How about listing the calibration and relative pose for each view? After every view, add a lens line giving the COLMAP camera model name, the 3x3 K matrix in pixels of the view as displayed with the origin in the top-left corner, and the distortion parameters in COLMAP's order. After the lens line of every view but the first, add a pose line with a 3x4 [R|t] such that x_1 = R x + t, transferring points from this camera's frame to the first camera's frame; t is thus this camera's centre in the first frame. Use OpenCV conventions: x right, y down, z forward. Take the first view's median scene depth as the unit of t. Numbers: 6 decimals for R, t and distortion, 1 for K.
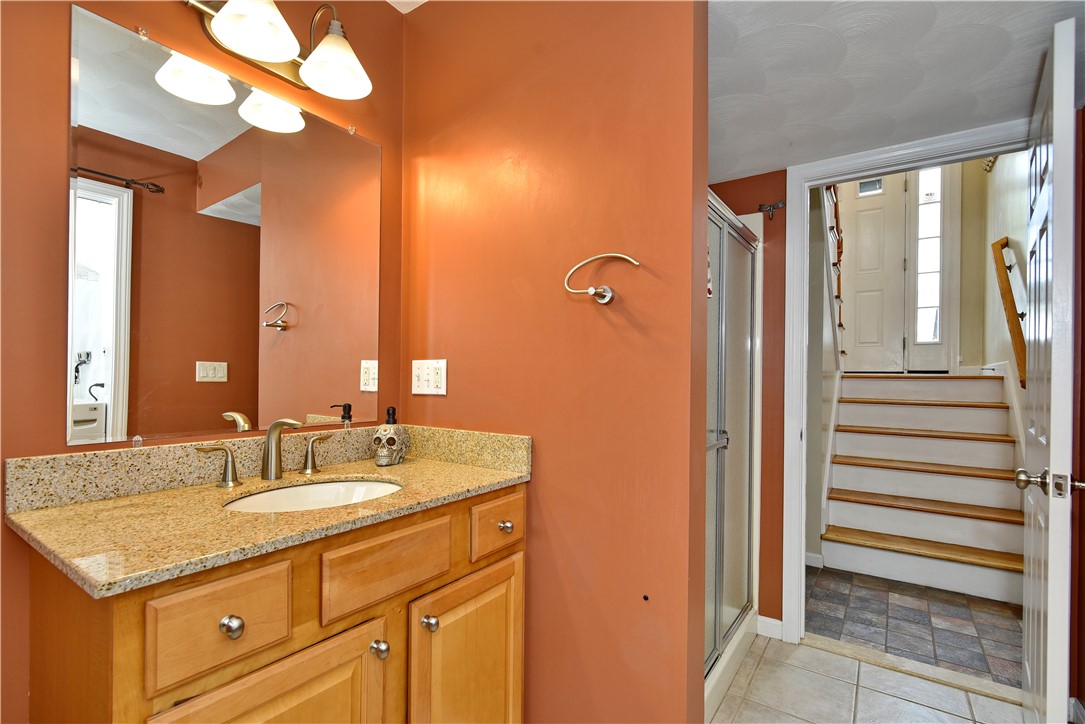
lens RADIAL K [[504.4, 0, 547.9], [0, 504.4, 378.6], [0, 0, 1]] dist [0.000266, 0.000136]
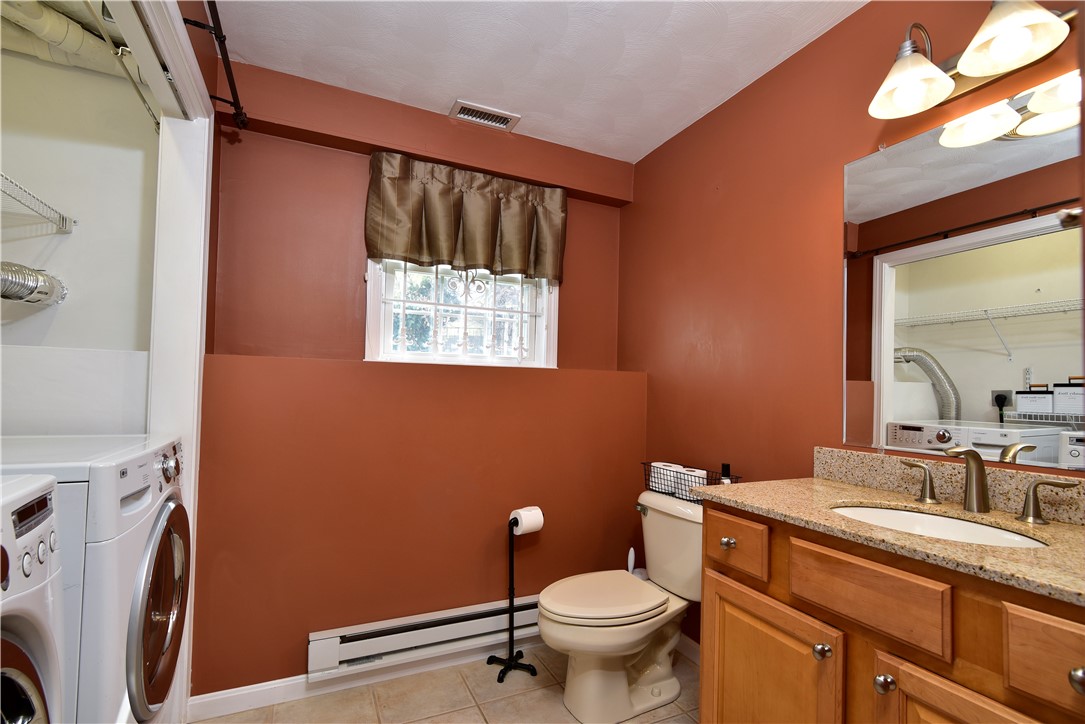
lens RADIAL K [[504.4, 0, 547.9], [0, 504.4, 378.6], [0, 0, 1]] dist [0.000266, 0.000136]
pose [[-0.497595, -0.040643, -0.866457, 0.812559], [-0.030175, 0.999108, -0.029537, -0.001342], [0.866884, 0.011448, -0.498378, 0.888160]]
